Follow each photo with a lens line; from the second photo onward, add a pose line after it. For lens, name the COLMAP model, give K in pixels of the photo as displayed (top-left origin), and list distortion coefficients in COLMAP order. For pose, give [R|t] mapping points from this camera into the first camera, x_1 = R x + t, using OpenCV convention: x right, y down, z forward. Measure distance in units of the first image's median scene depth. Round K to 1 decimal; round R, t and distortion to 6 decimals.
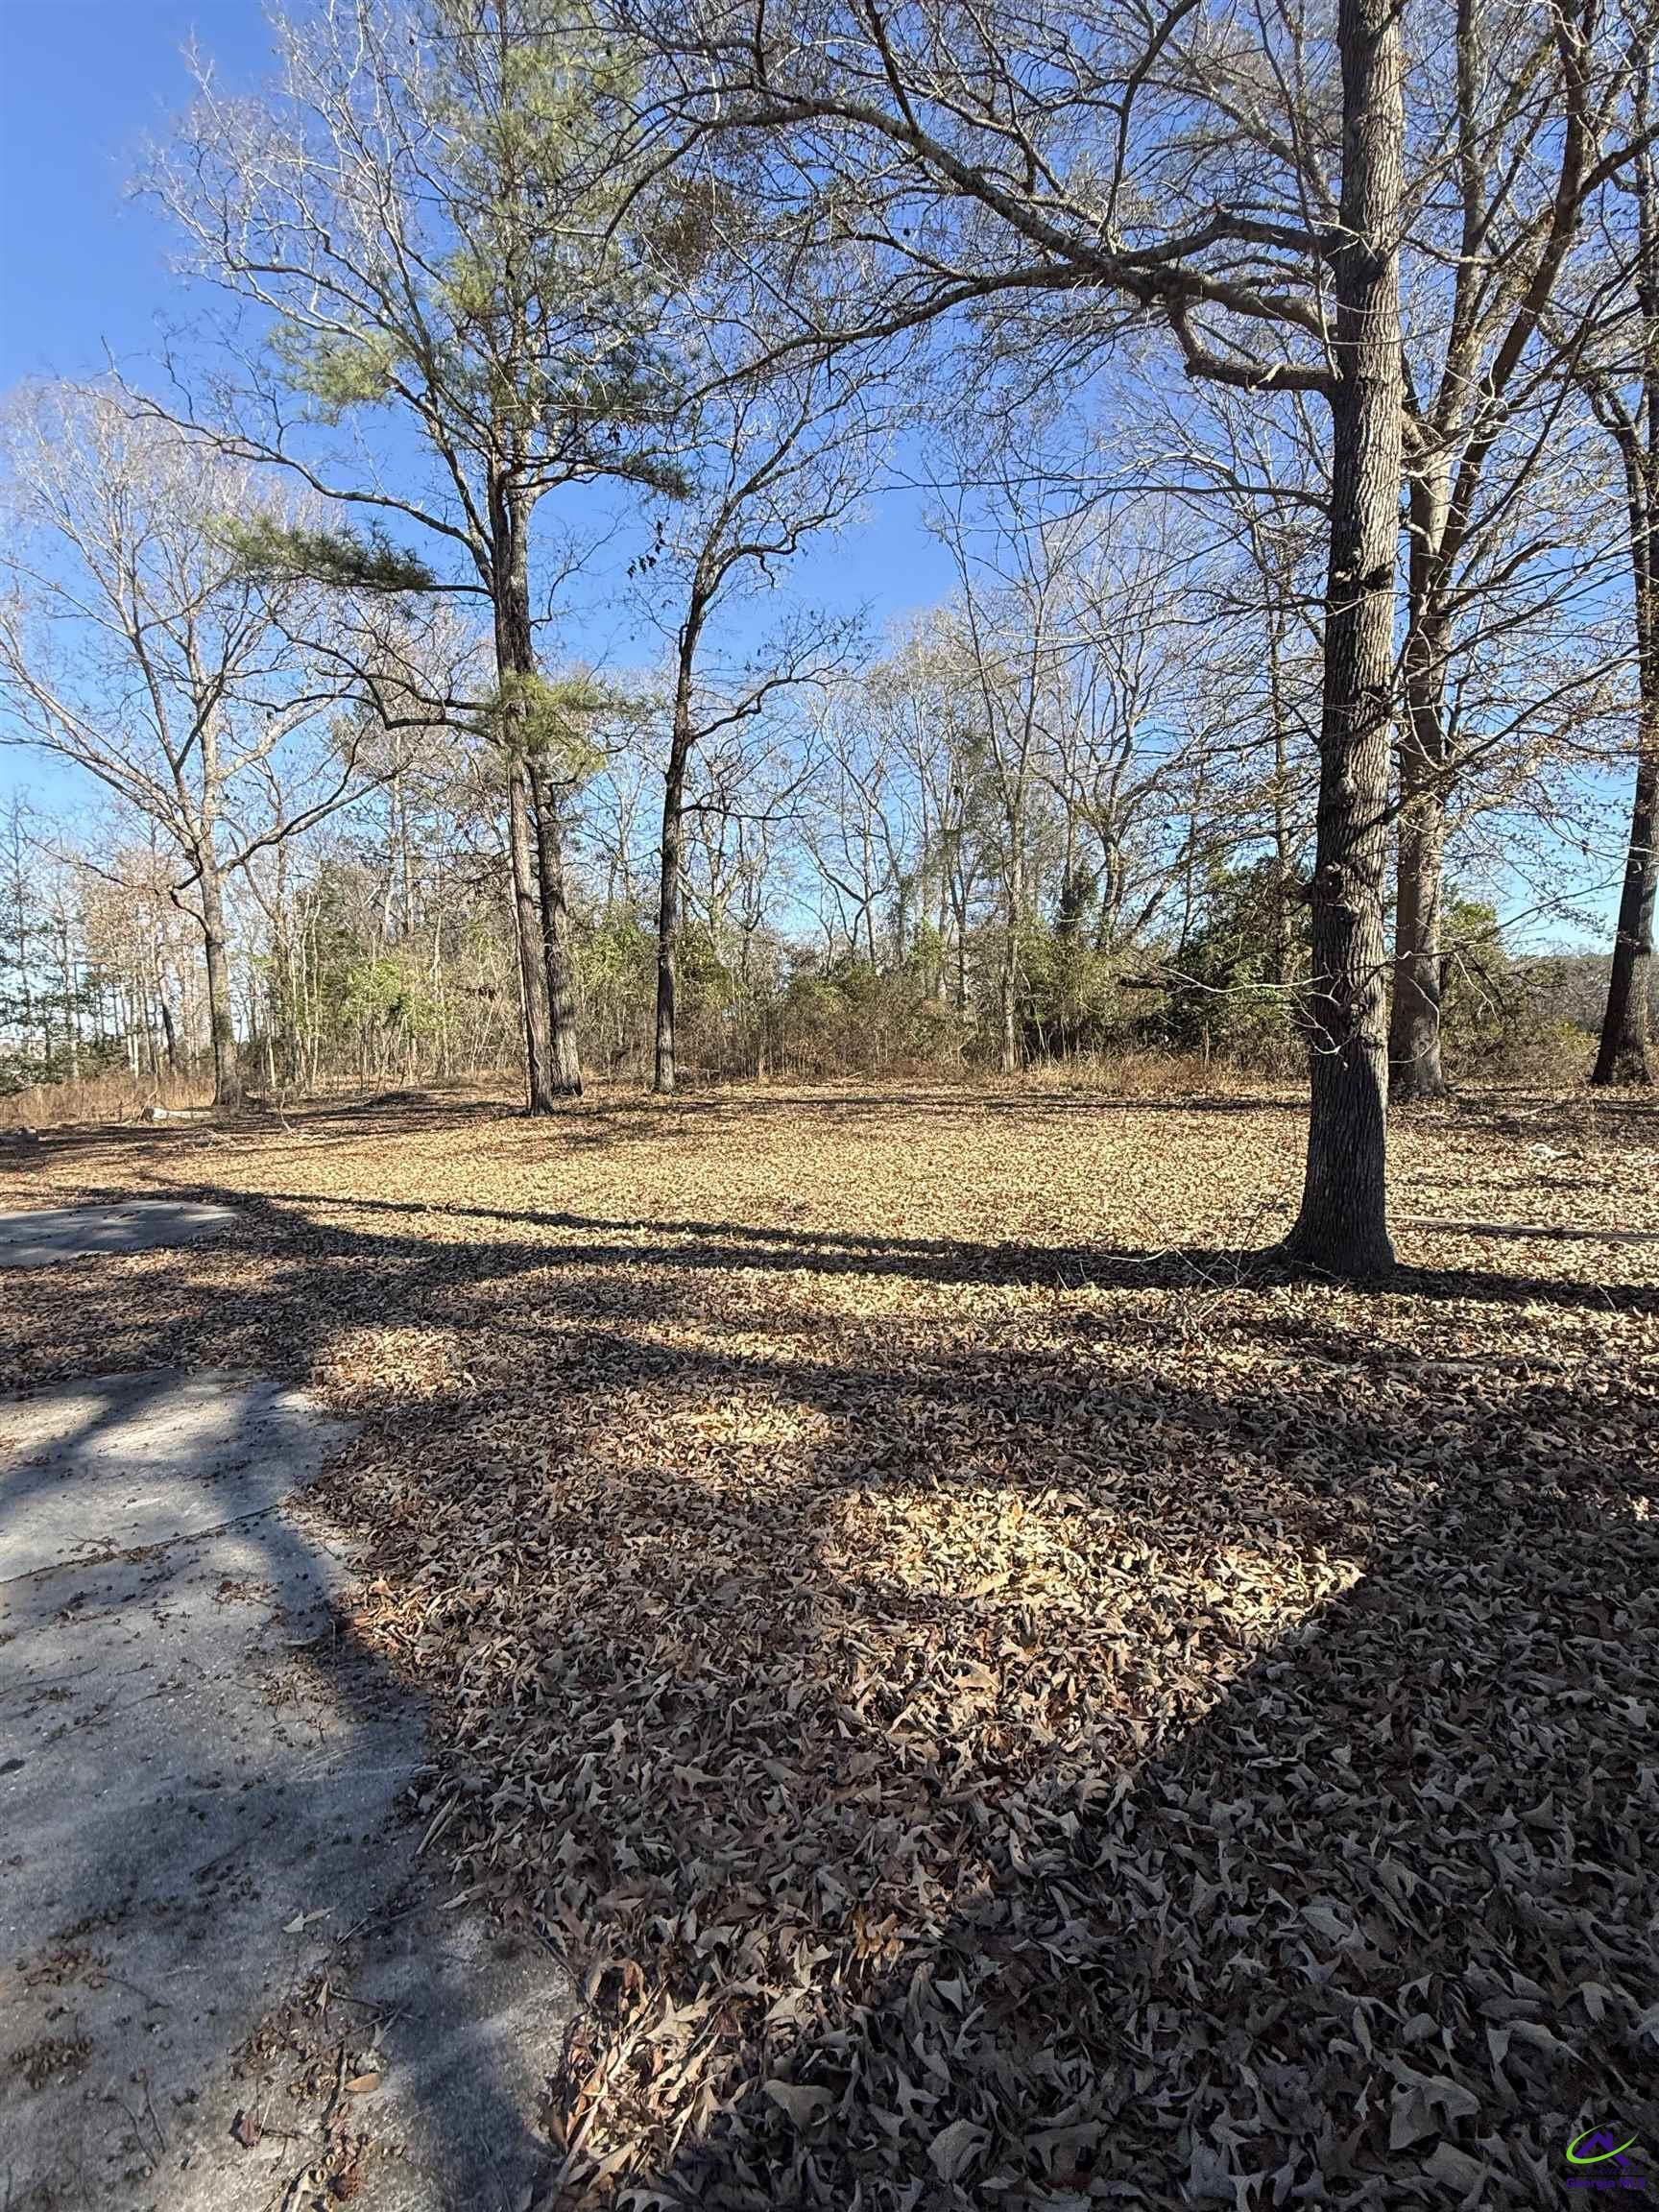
lens RADIAL K [[1053.4, 0, 827.8], [0, 1053.4, 1100.5], [0, 0, 1]] dist [-0.000202, -0.000426]
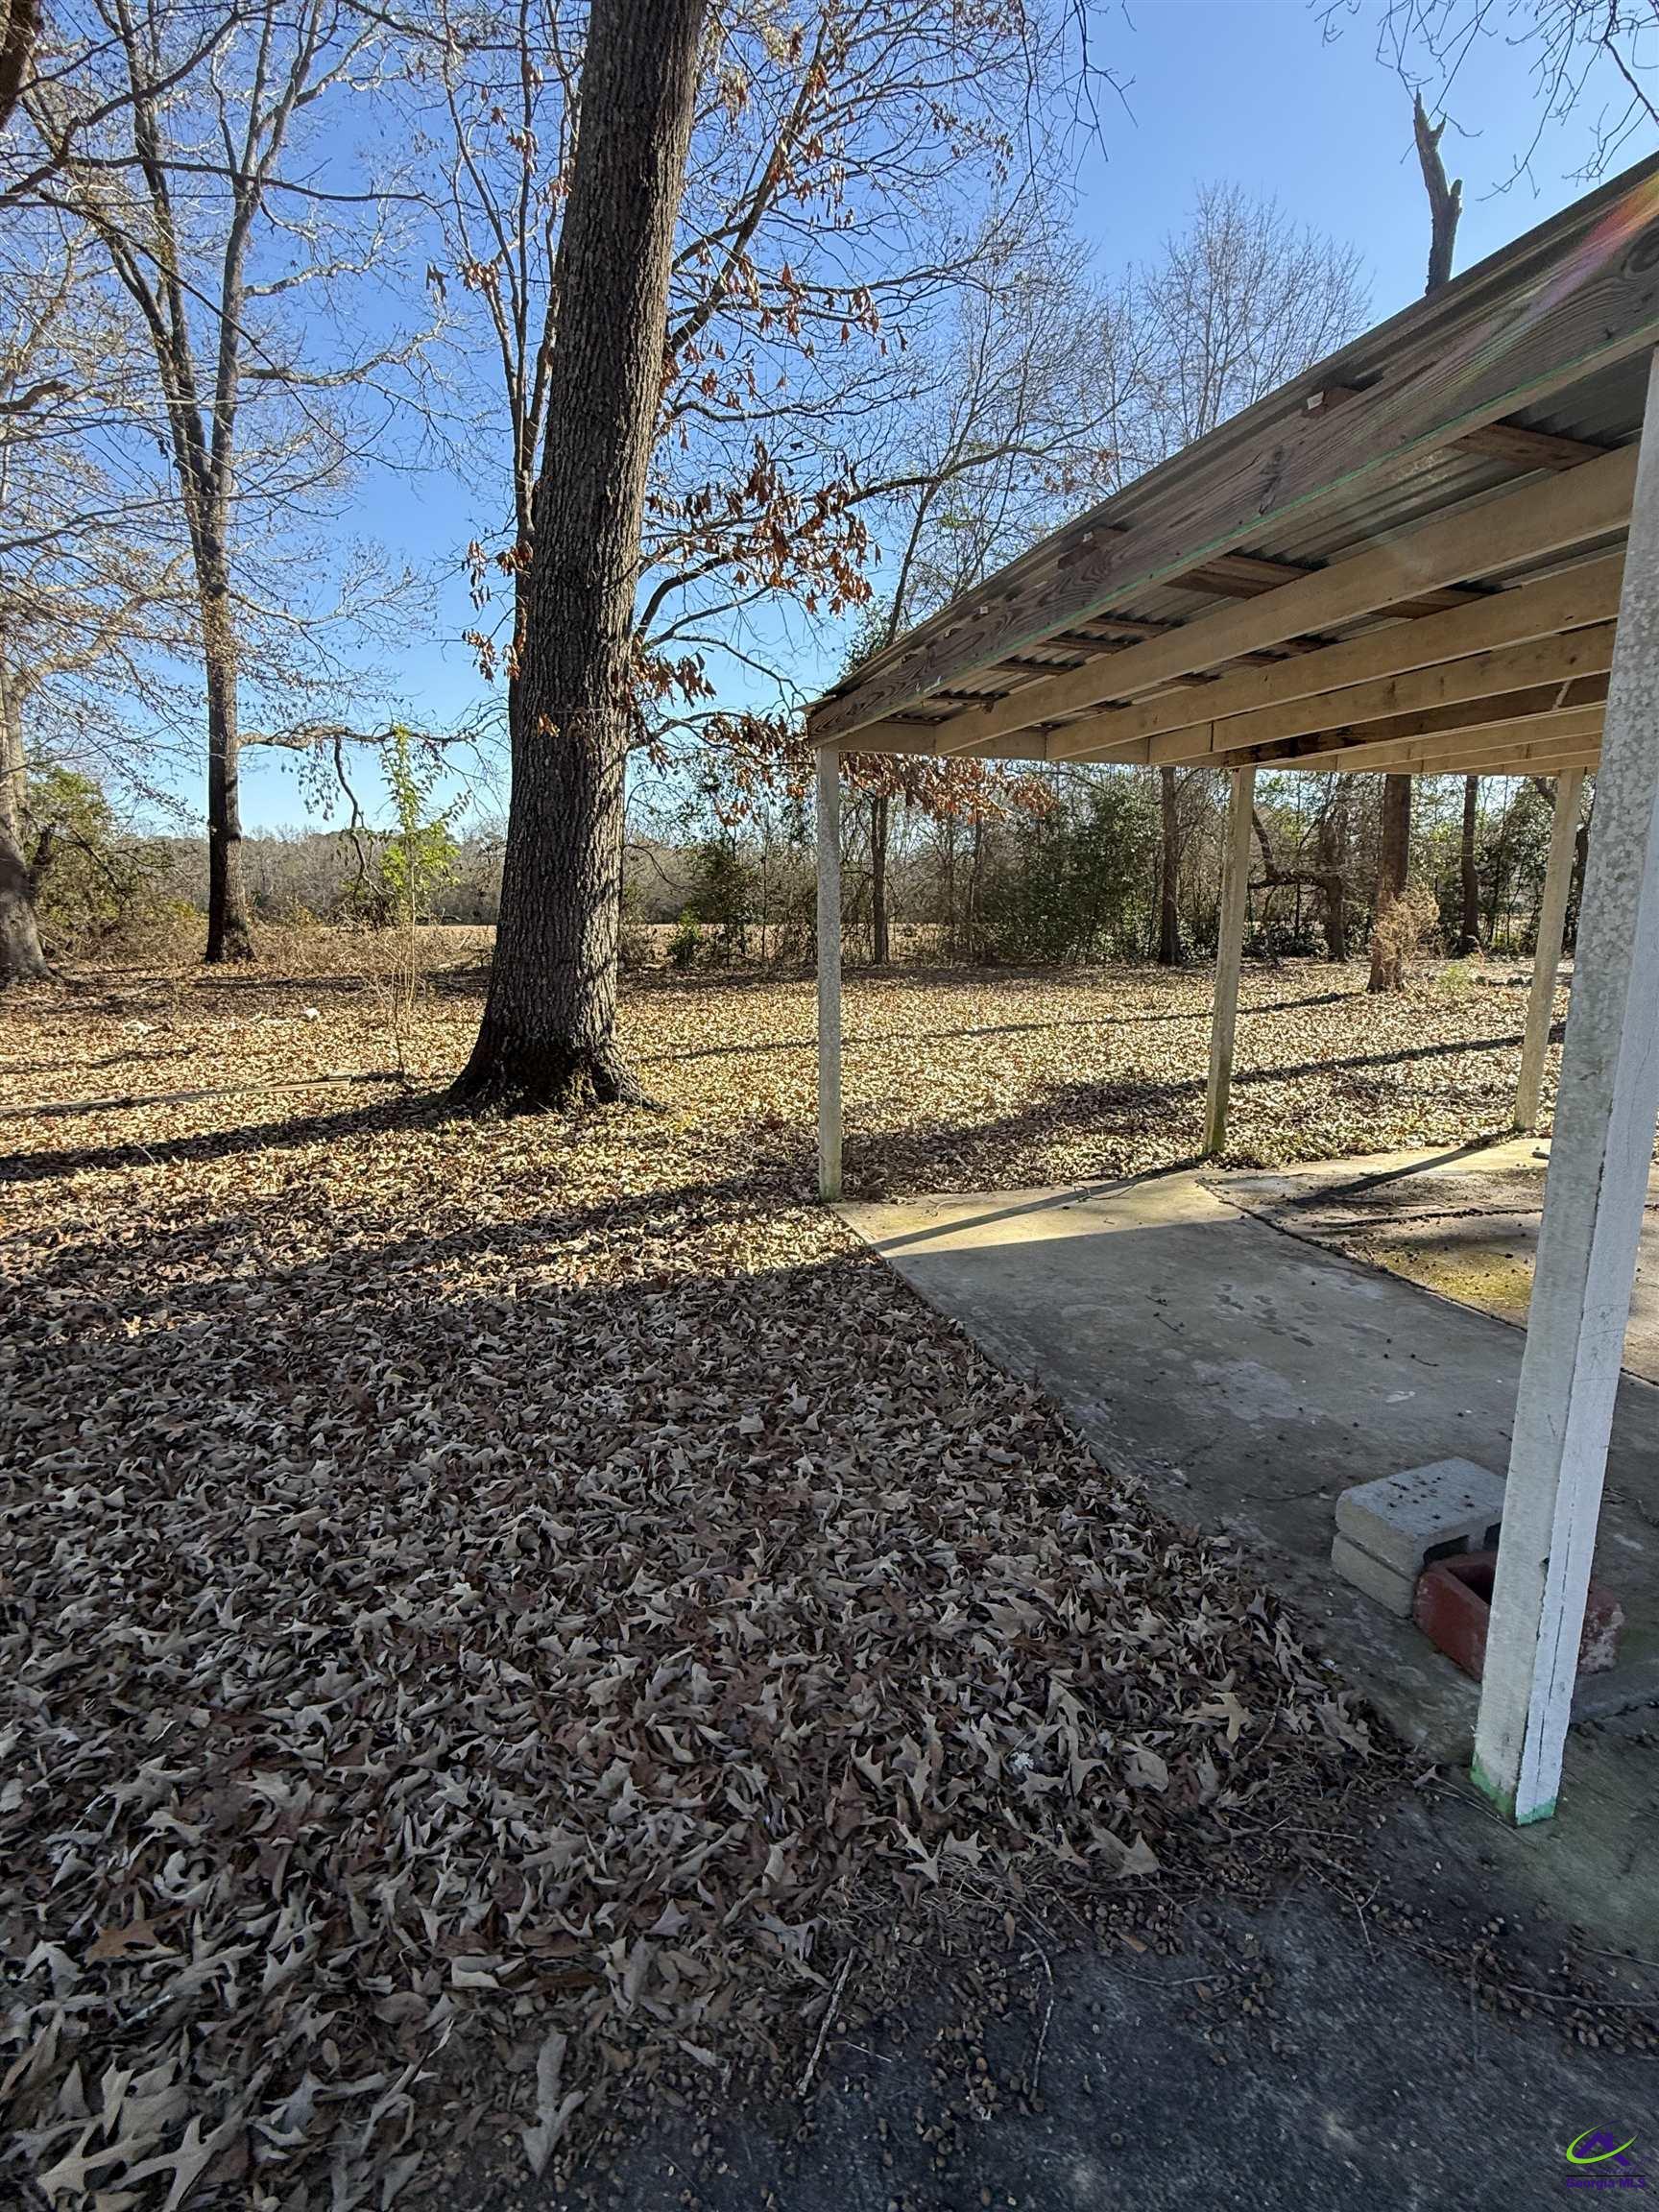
lens RADIAL K [[1053.4, 0, 830.7], [0, 1053.4, 1108.6], [0, 0, 1]] dist [-0.000202, -0.000426]
pose [[0.420899, -0.154407, 0.893869, 0.060711], [0.048207, 0.987821, 0.147937, 0.012865], [-0.905826, -0.019176, 0.423217, -0.085098]]
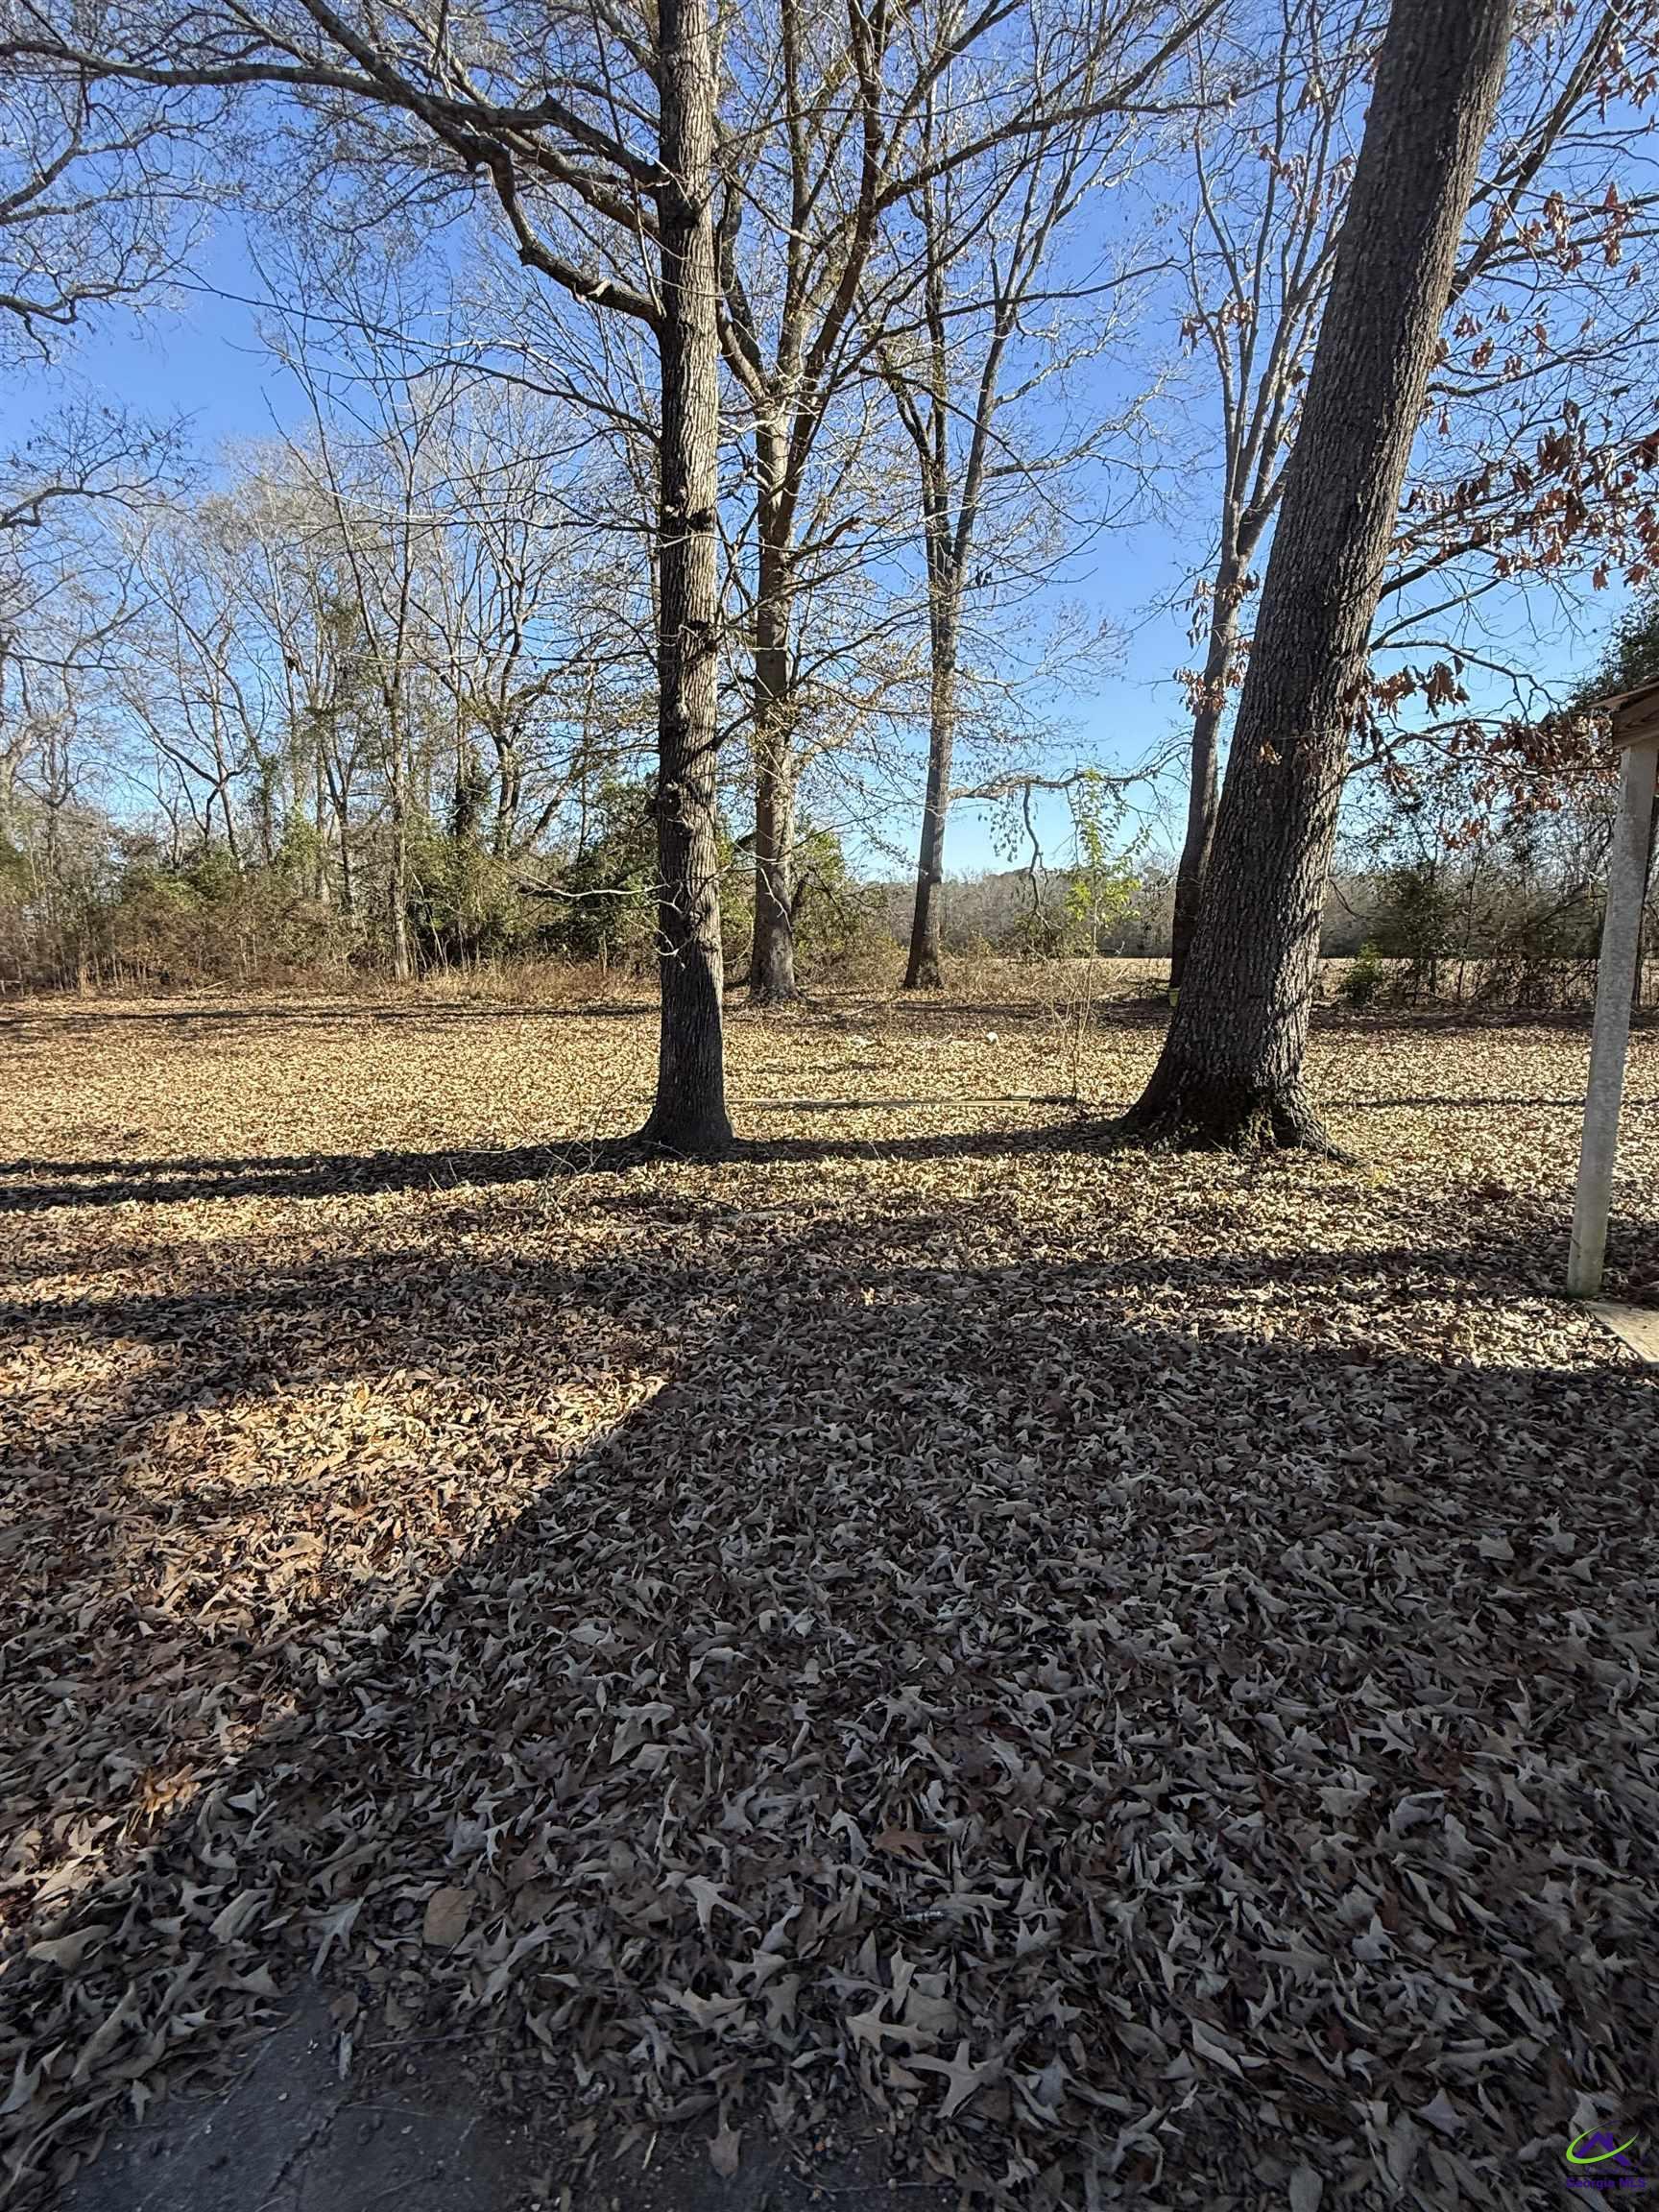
lens RADIAL K [[1053.4, 0, 827.7], [0, 1053.4, 1106.5], [0, 0, 1]] dist [-0.000202, -0.000426]
pose [[0.856399, -0.065848, 0.512099, 0.033458], [0.019592, 0.995264, 0.095212, 0.011108], [-0.515944, -0.071506, 0.853633, -0.050932]]
